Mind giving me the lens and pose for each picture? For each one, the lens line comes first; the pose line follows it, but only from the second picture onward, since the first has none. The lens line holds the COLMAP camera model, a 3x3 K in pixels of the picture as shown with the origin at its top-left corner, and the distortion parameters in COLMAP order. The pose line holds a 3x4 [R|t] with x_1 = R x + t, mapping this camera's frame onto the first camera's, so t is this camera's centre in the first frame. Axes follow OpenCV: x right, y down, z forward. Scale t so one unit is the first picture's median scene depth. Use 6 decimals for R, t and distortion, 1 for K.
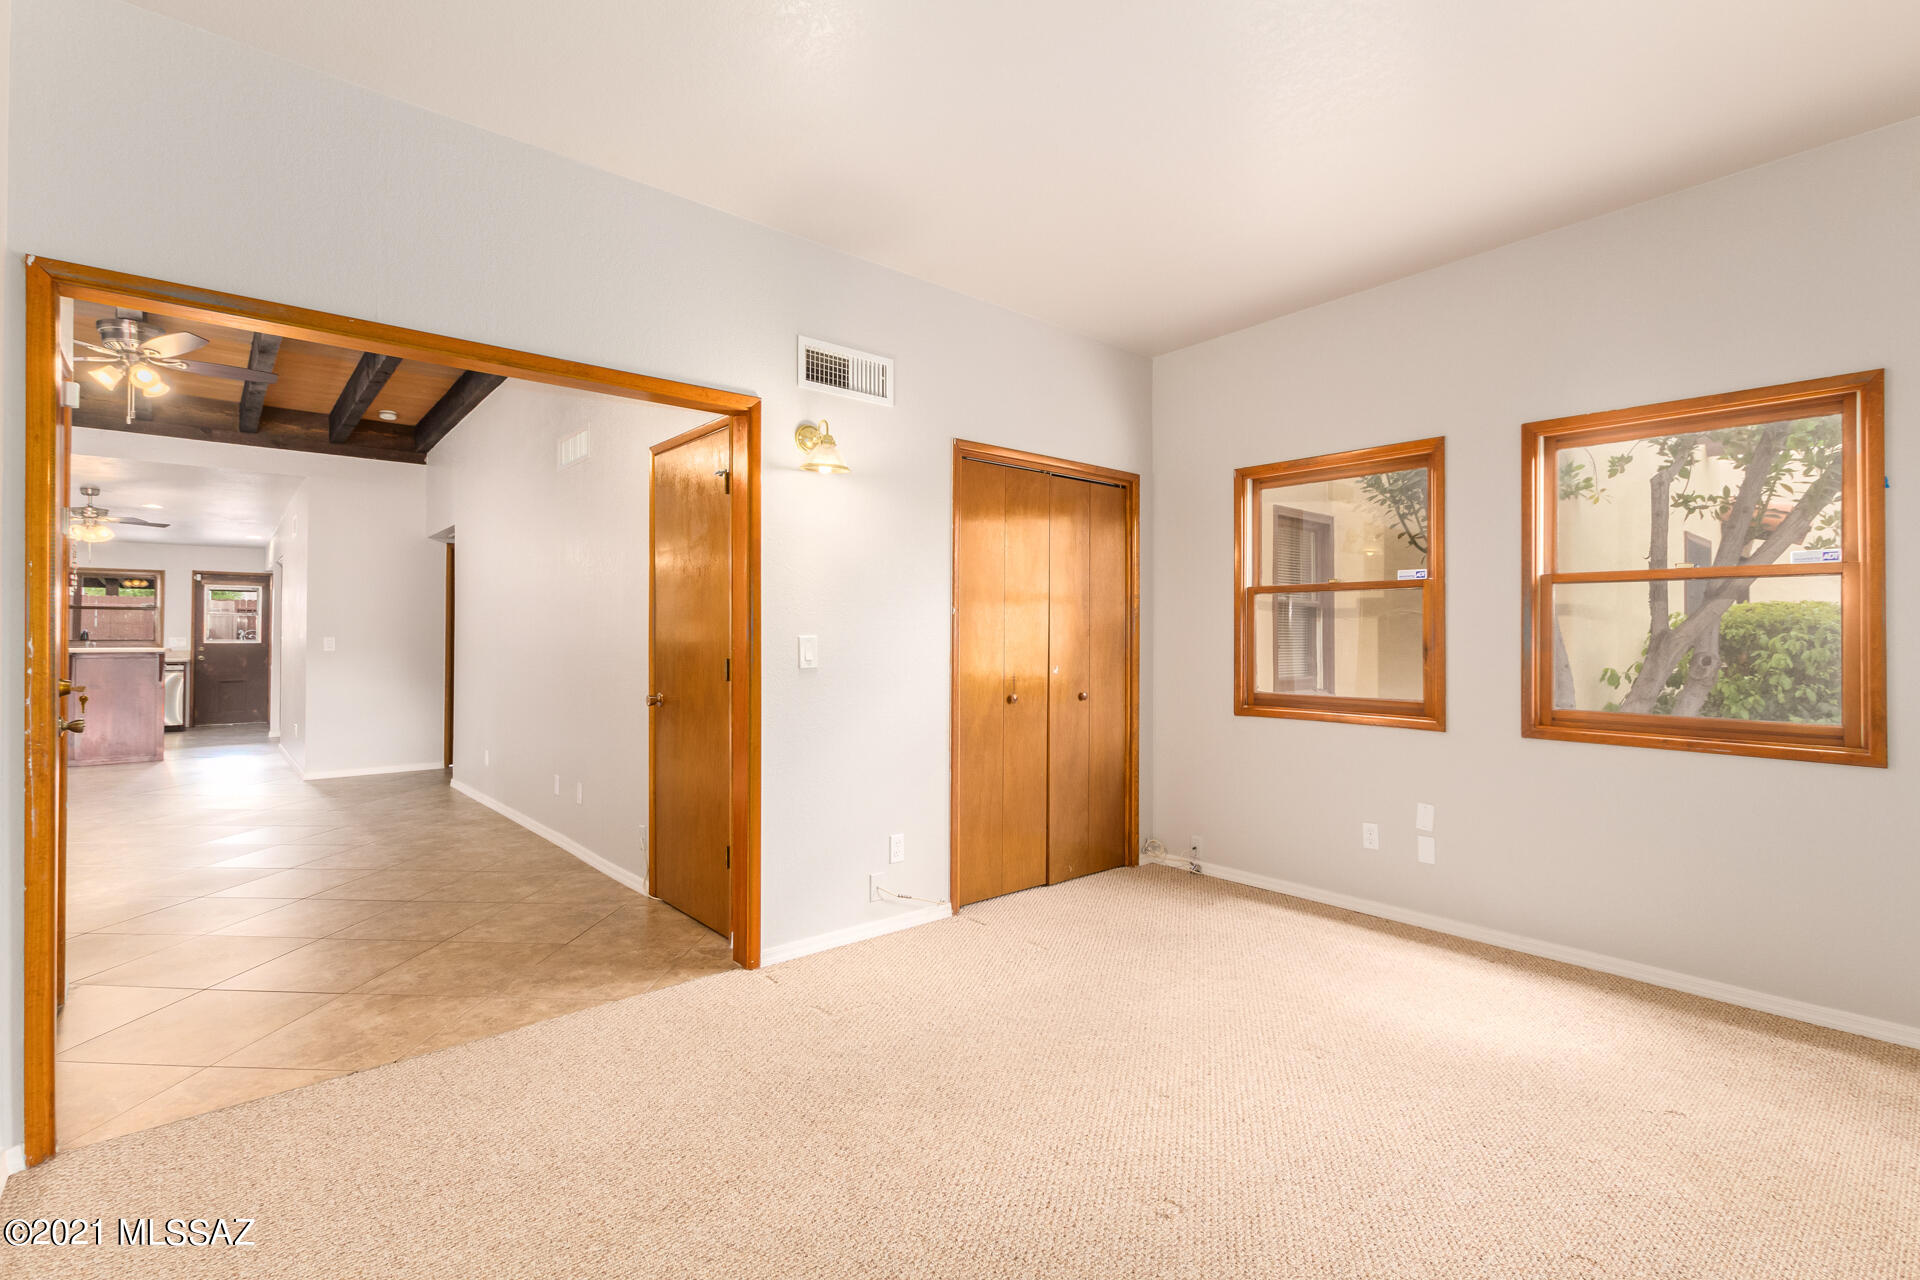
lens RADIAL K [[867.9, 0, 964.6], [0, 867.9, 630.2], [0, 0, 1]] dist [0.000738, -0.000916]
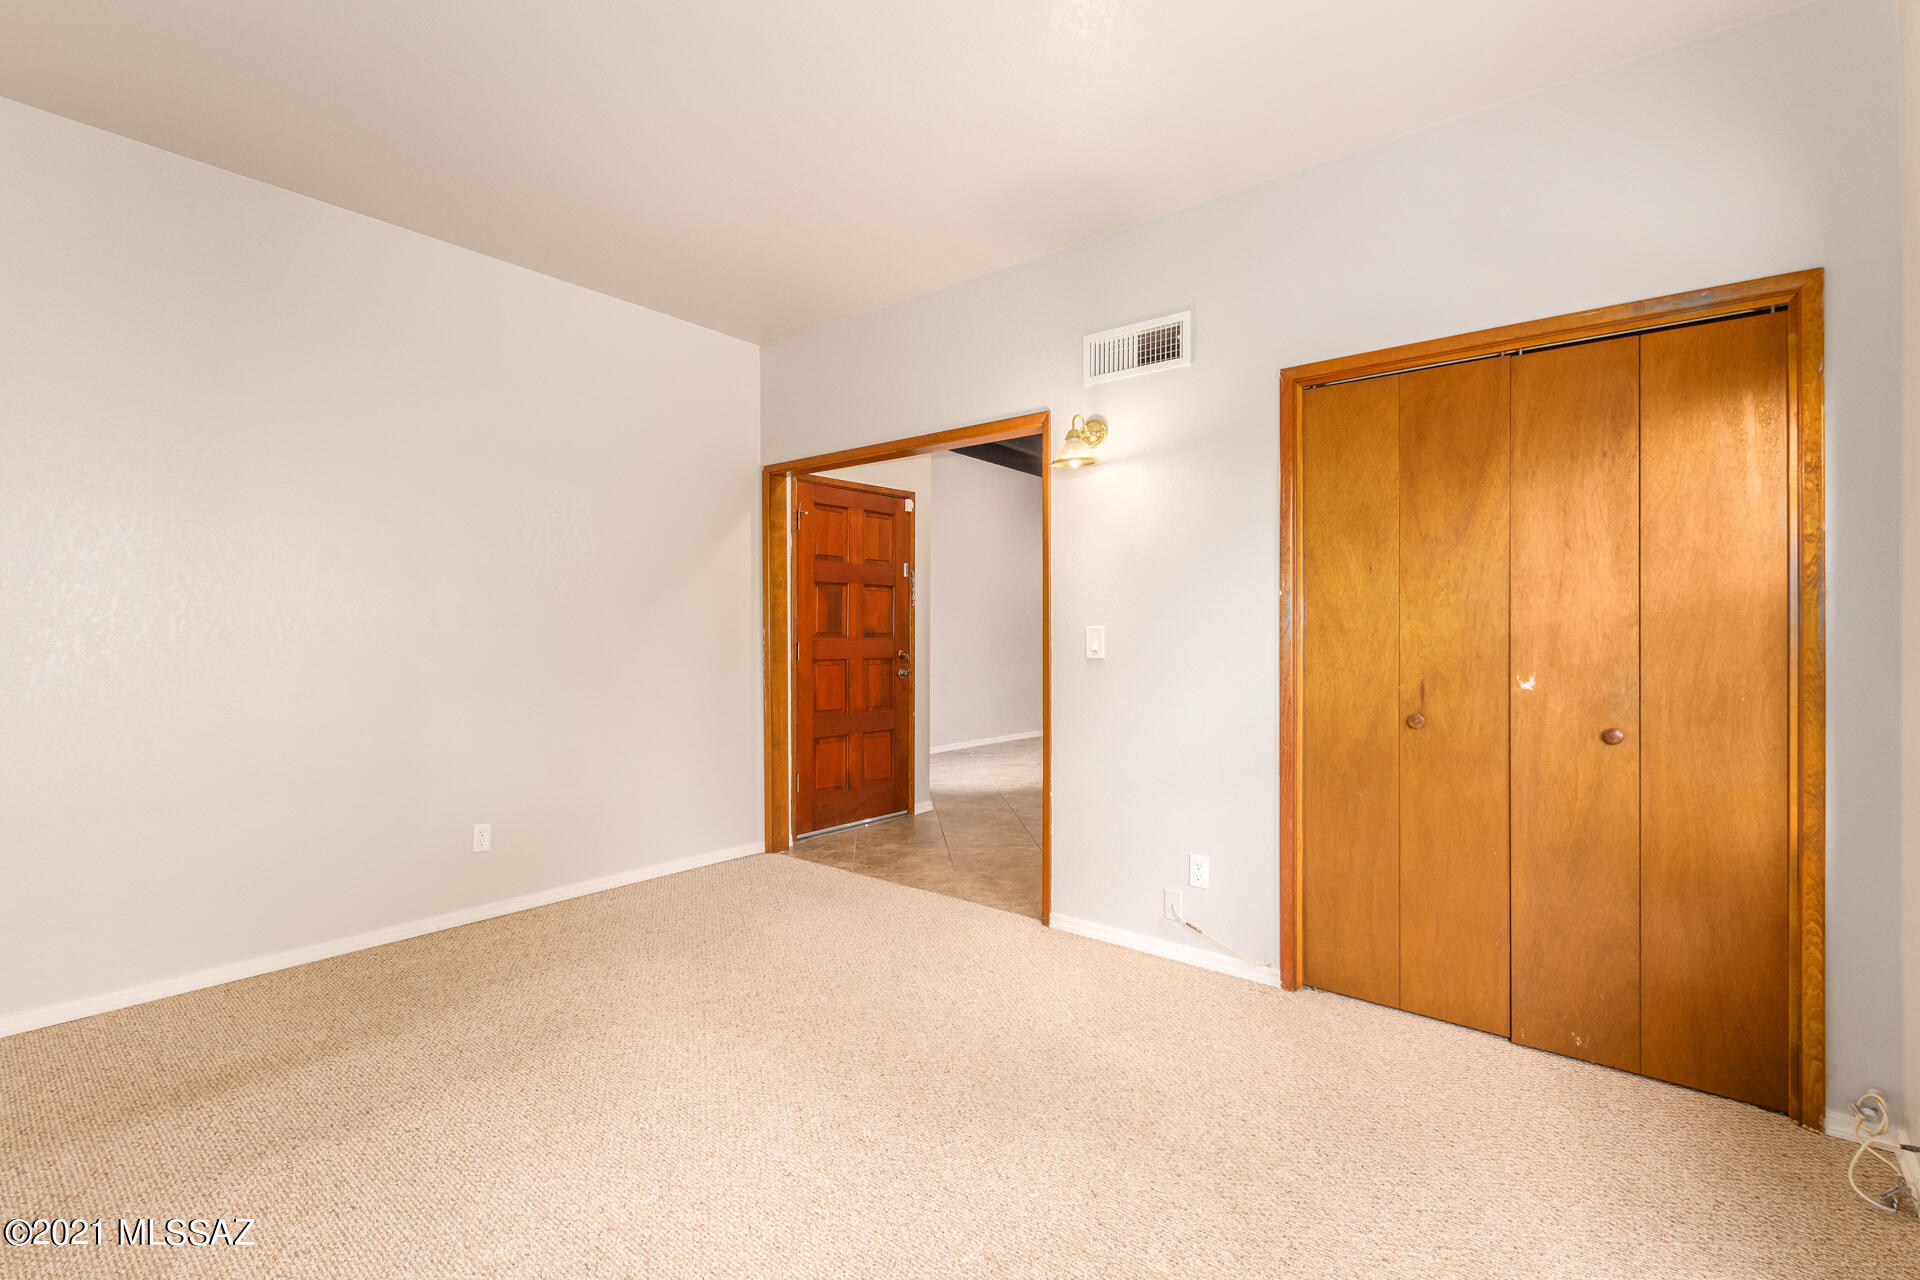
lens RADIAL K [[867.9, 0, 964.6], [0, 867.9, 630.2], [0, 0, 1]] dist [0.000738, -0.000916]
pose [[0.169761, 0.000861, -0.985485, 0.704326], [0.008143, 0.999964, 0.002276, 0.005966], [0.985452, -0.008411, 0.169748, 0.596269]]
